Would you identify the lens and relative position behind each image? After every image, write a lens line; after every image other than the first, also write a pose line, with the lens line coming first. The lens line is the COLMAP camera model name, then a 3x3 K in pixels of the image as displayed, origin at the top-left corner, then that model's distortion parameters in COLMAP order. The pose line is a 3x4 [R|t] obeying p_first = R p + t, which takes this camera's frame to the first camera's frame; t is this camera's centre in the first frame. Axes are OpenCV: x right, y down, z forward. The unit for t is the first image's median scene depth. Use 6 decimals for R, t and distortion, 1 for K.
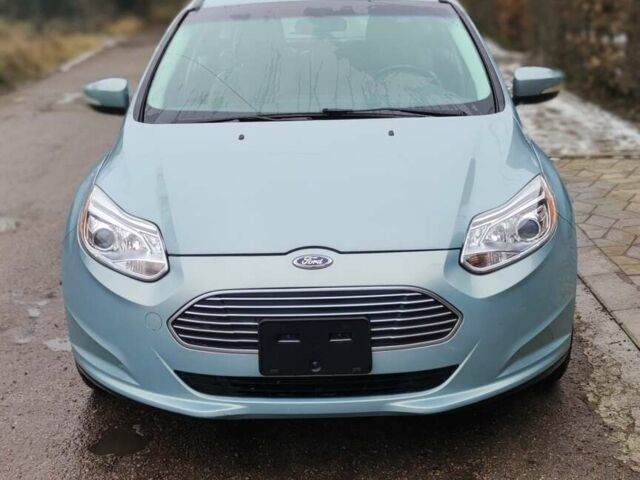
lens RADIAL K [[1405.8, 0, 320.0], [0, 1405.8, 240.0], [0, 0, 1]] dist [0.024597, -7.197623]
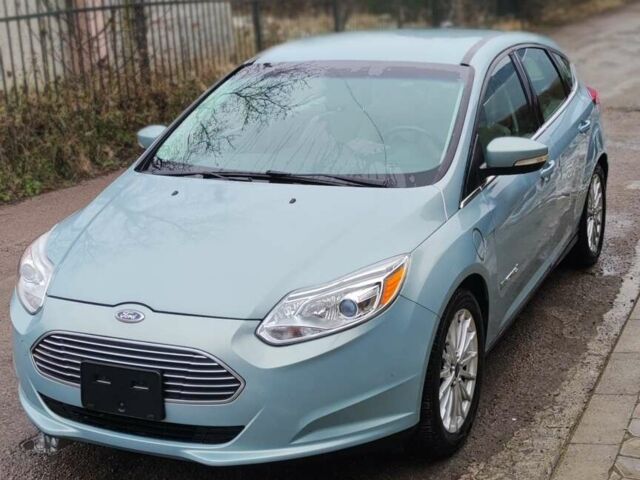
lens RADIAL K [[1405.8, 0, 320.0], [0, 1405.8, 240.0], [0, 0, 1]] dist [0.024597, -7.197623]
pose [[0.874745, 0.098340, -0.474500, 0.650806], [-0.086444, 0.995153, 0.046884, -0.110368], [0.476810, 0.000007, 0.879006, 0.076021]]
